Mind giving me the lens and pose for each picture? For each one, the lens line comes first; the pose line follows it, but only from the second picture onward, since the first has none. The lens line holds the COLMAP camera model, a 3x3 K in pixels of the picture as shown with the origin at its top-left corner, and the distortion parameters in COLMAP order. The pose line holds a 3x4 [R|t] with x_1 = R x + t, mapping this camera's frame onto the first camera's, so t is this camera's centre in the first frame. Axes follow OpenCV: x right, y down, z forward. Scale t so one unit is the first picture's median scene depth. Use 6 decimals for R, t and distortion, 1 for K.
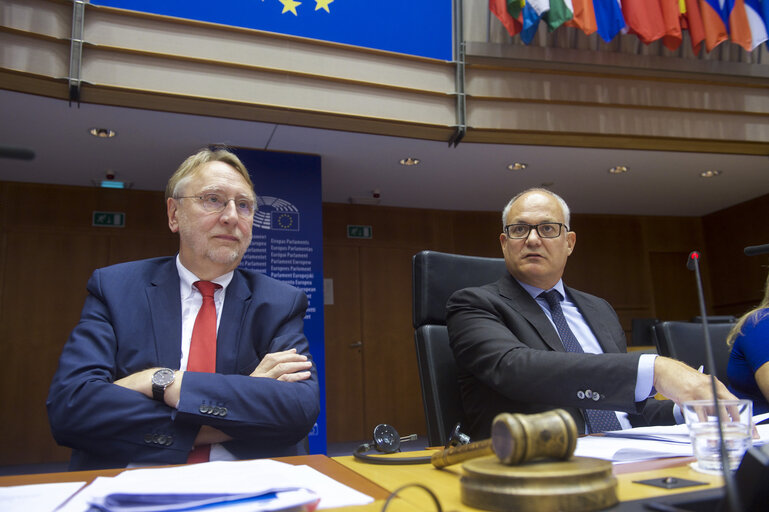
lens RADIAL K [[645.2, 0, 388.9], [0, 645.2, 267.1], [0, 0, 1]] dist [0.011663, -0.014998]
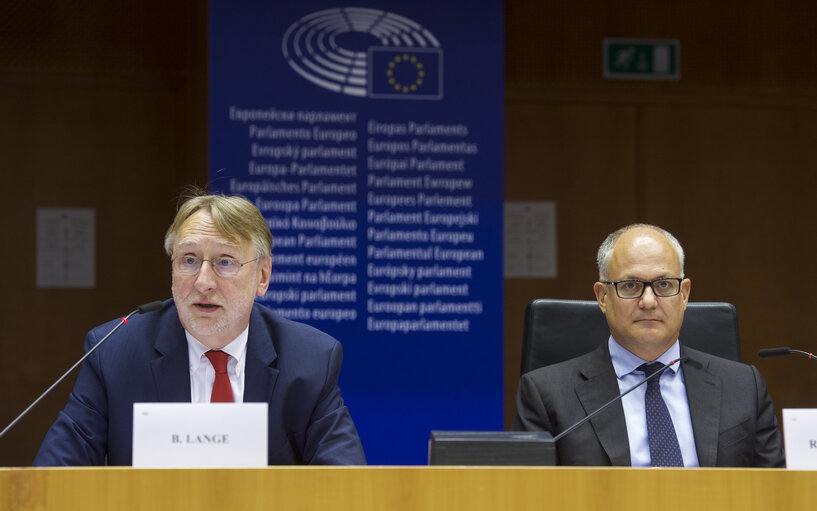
lens RADIAL K [[3021.9, 0, 411.7], [0, 3021.9, 313.0], [0, 0, 1]] dist [0.471872, 0.000000]
pose [[0.983390, 0.021843, -0.180188, 0.168063], [-0.004190, 0.995200, 0.097770, -0.105827], [0.181459, -0.095391, 0.978761, -0.761446]]
